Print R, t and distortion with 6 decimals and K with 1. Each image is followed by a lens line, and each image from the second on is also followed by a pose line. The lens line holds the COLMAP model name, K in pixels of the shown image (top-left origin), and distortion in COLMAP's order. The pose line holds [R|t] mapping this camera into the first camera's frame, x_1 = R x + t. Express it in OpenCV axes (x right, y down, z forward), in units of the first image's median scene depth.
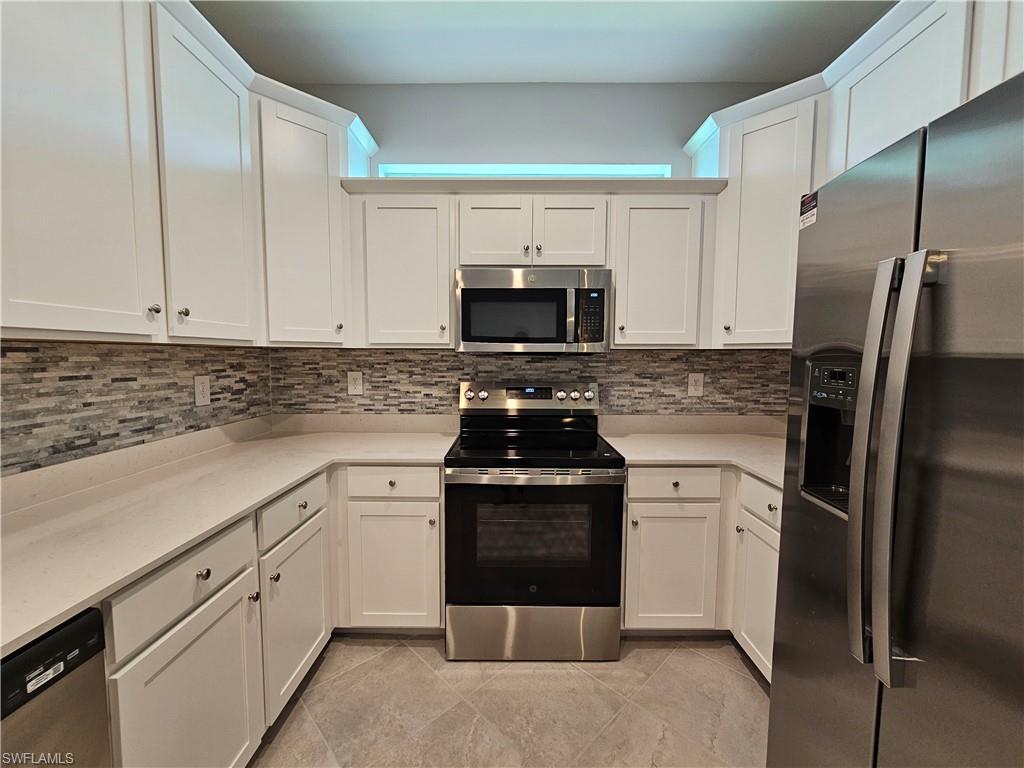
lens RADIAL K [[420.0, 0, 511.5], [0, 420.0, 388.0], [0, 0, 1]] dist [-0.002185, -0.000286]
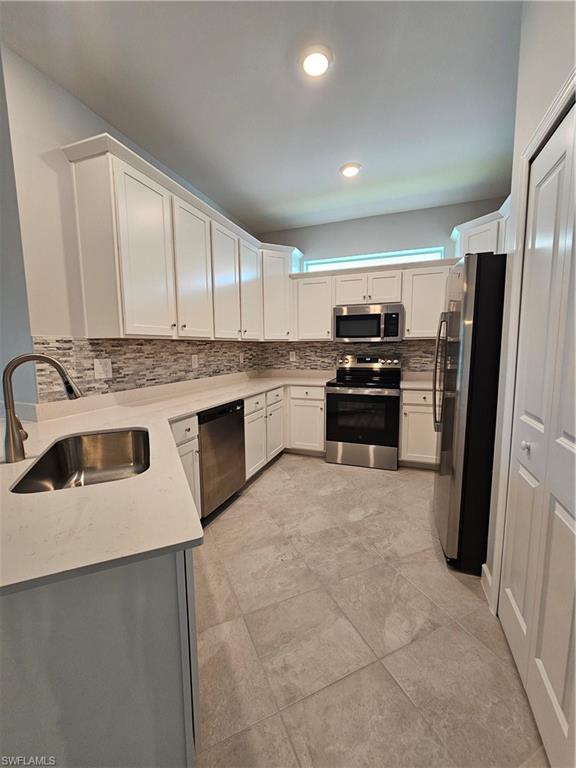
lens RADIAL K [[315.0, 0, 288.0], [0, 315.0, 384.0], [0, 0, 1]] dist [-0.002185, -0.000286]
pose [[0.939426, 0.027815, -0.341622, 0.246283], [-0.013200, 0.998898, 0.045033, 0.075368], [0.342498, -0.037796, 0.938758, -0.788937]]
